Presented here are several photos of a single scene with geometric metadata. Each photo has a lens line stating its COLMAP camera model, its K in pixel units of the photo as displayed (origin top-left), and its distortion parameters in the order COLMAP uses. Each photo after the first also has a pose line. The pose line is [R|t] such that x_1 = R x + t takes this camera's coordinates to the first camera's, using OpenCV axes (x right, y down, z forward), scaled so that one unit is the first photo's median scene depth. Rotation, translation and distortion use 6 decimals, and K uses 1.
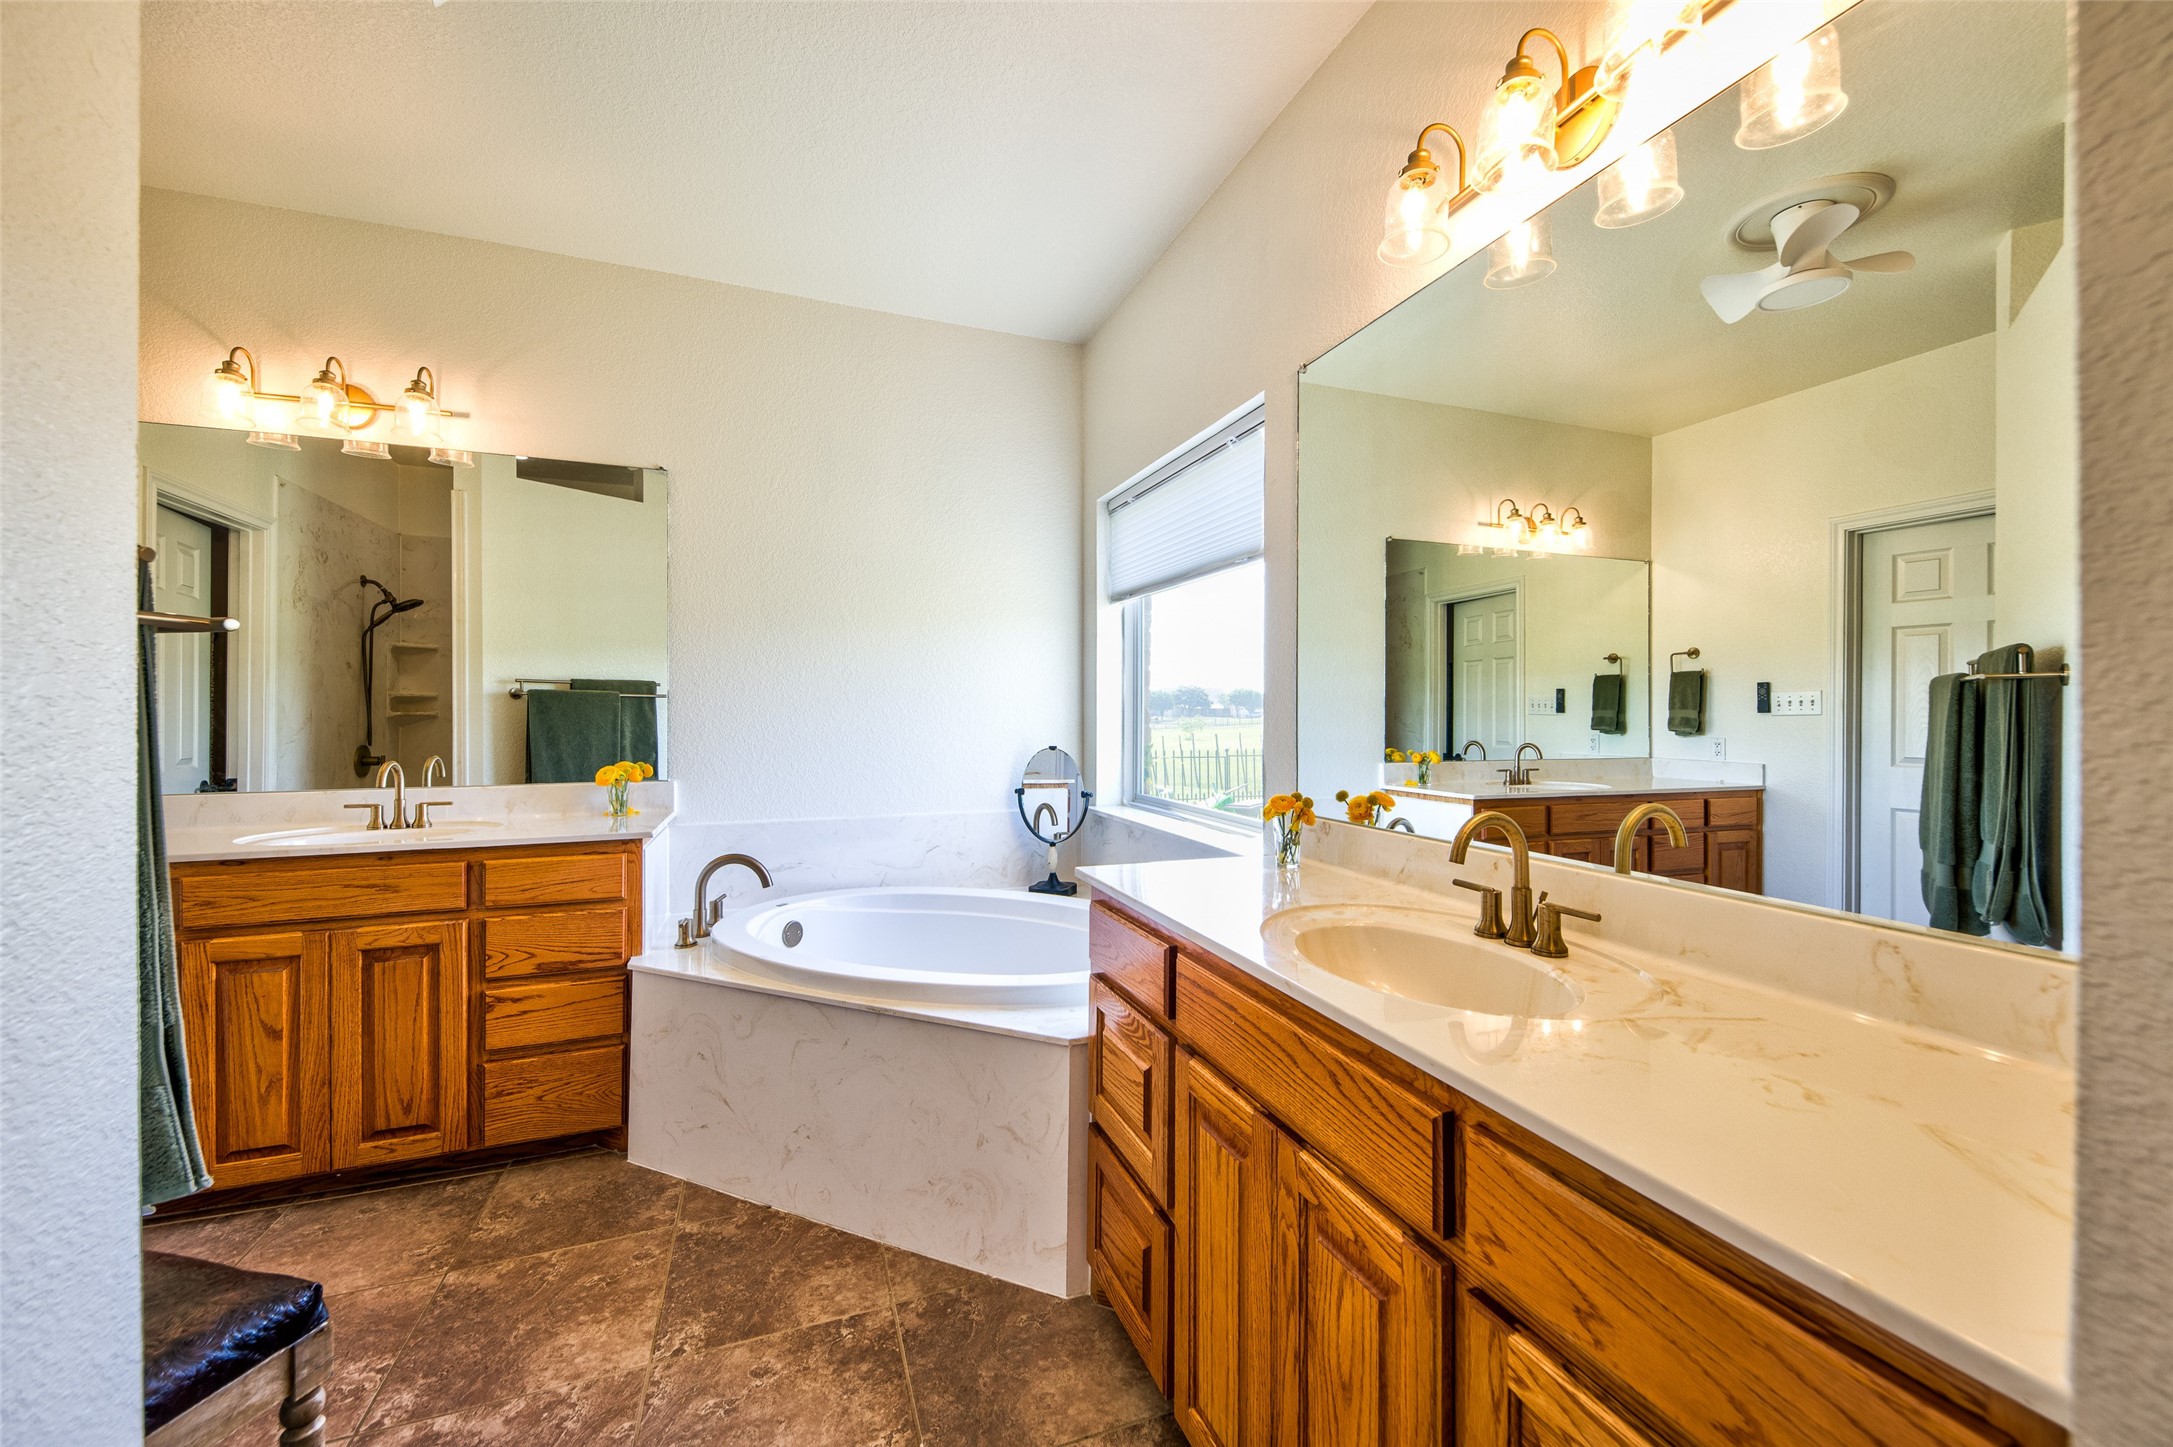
lens RADIAL K [[837.6, 0, 1086.5], [0, 837.6, 723.5], [0, 0, 1]] dist [-0.000357, -0.000026]
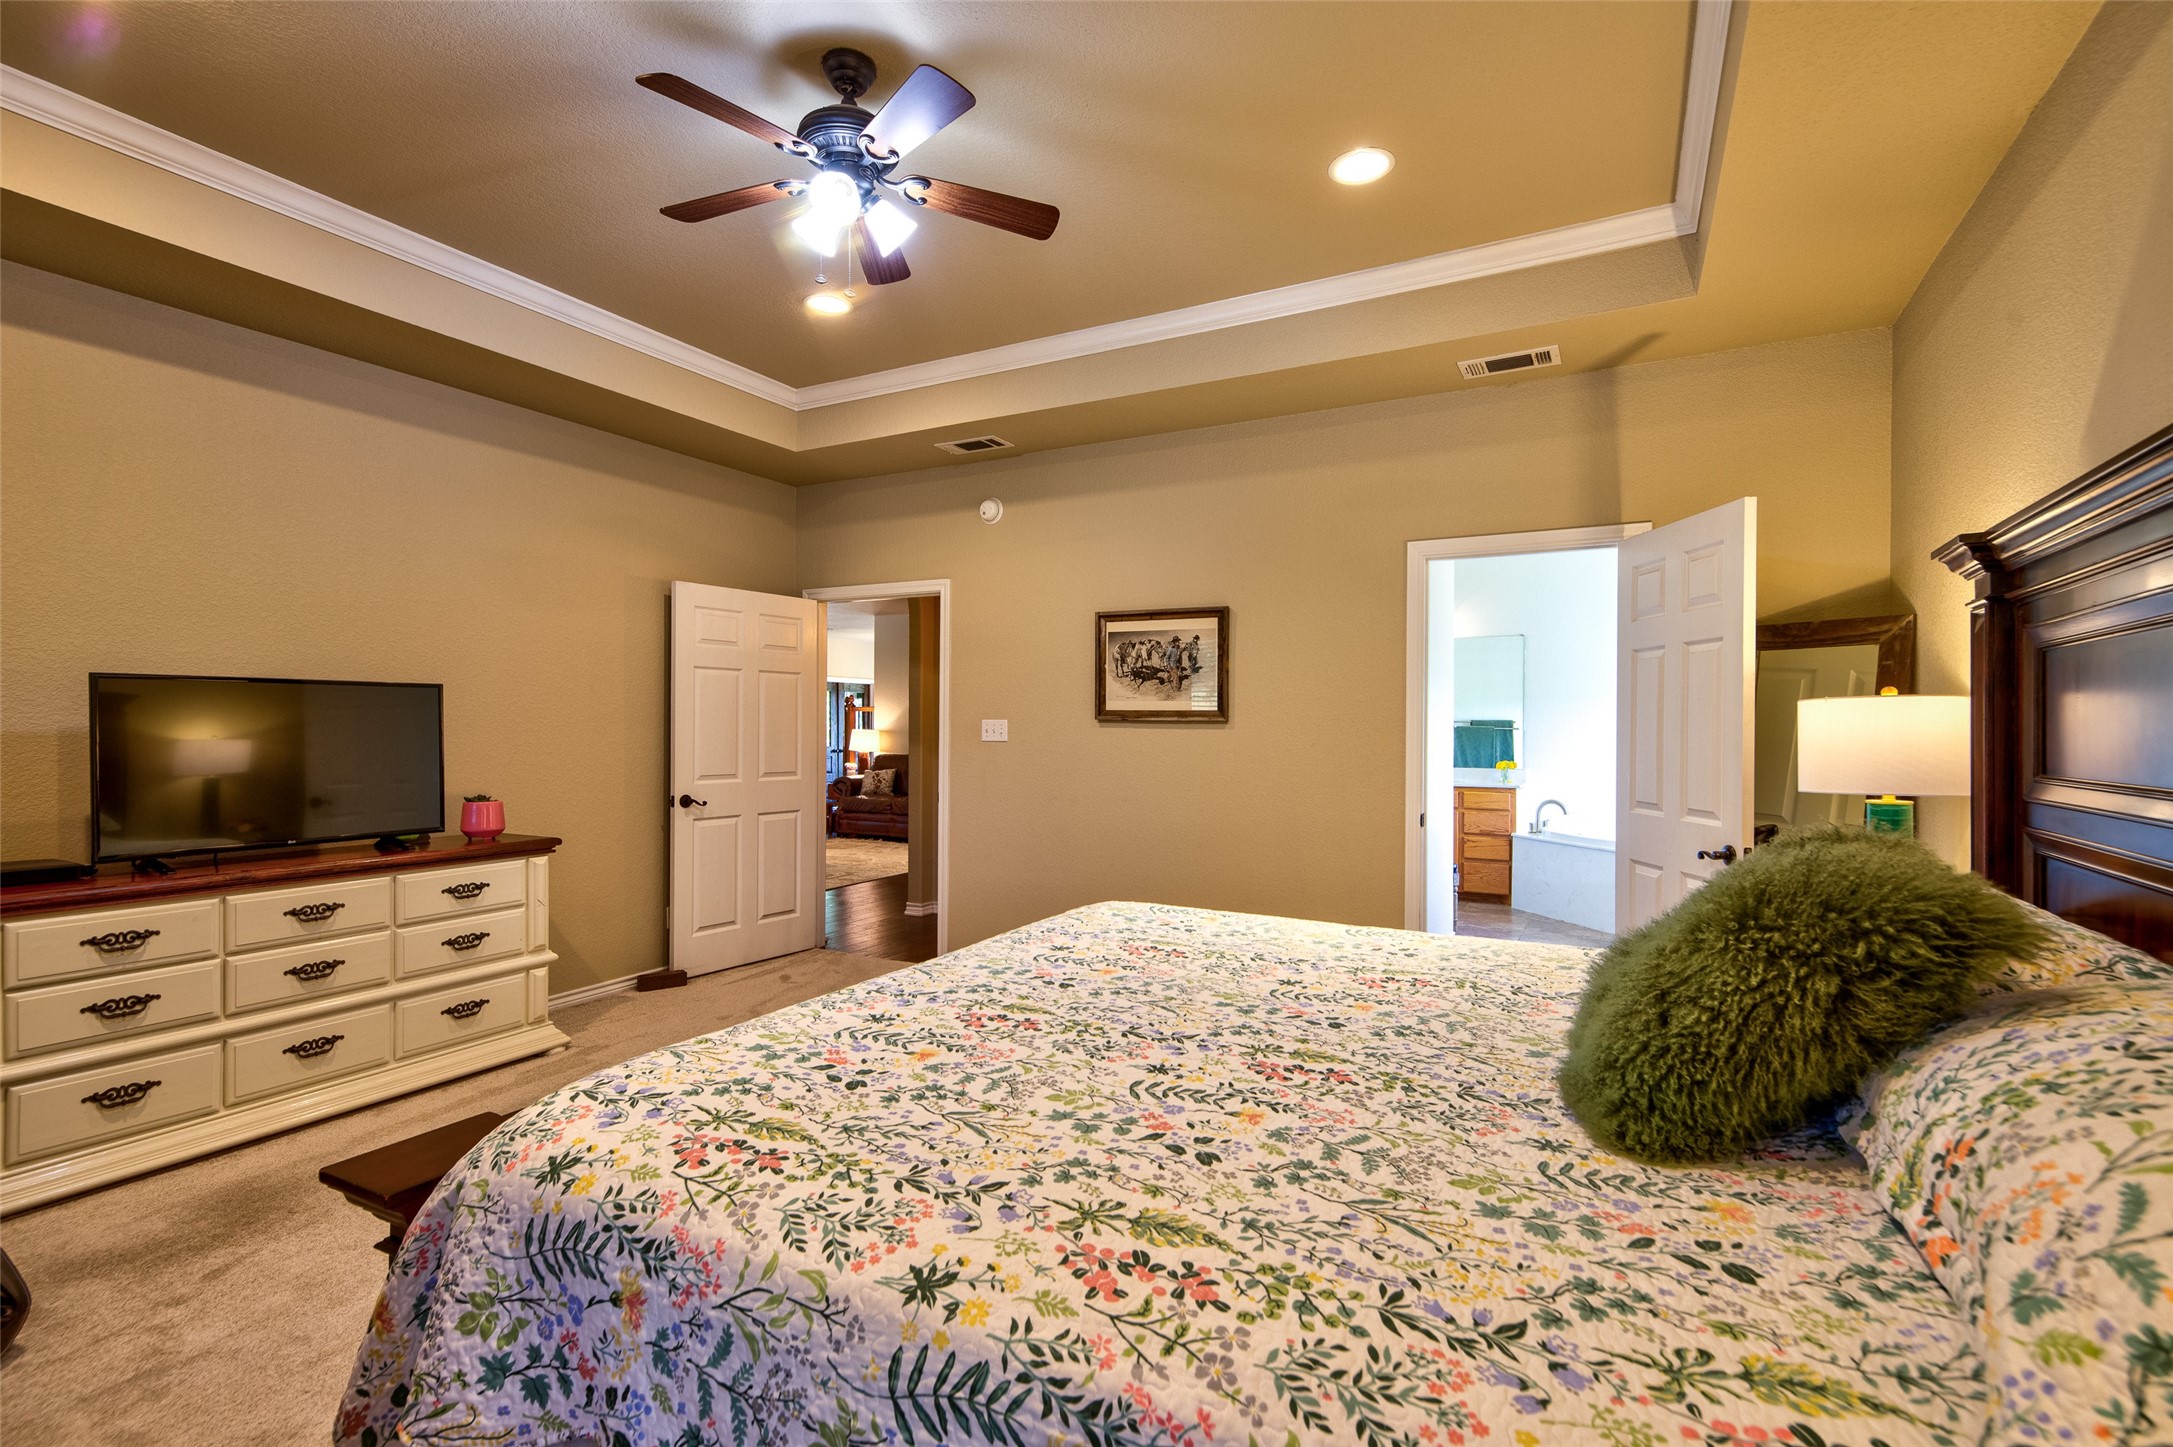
lens RADIAL K [[1005.0, 0, 1086.5], [0, 1005.0, 723.5], [0, 0, 1]] dist [-0.000279, -0.000016]
pose [[0.666613, 0.000128, -0.745404, 0.912405], [-0.007732, 0.999947, -0.006744, -0.032538], [0.745364, 0.010259, 0.666579, -2.085776]]
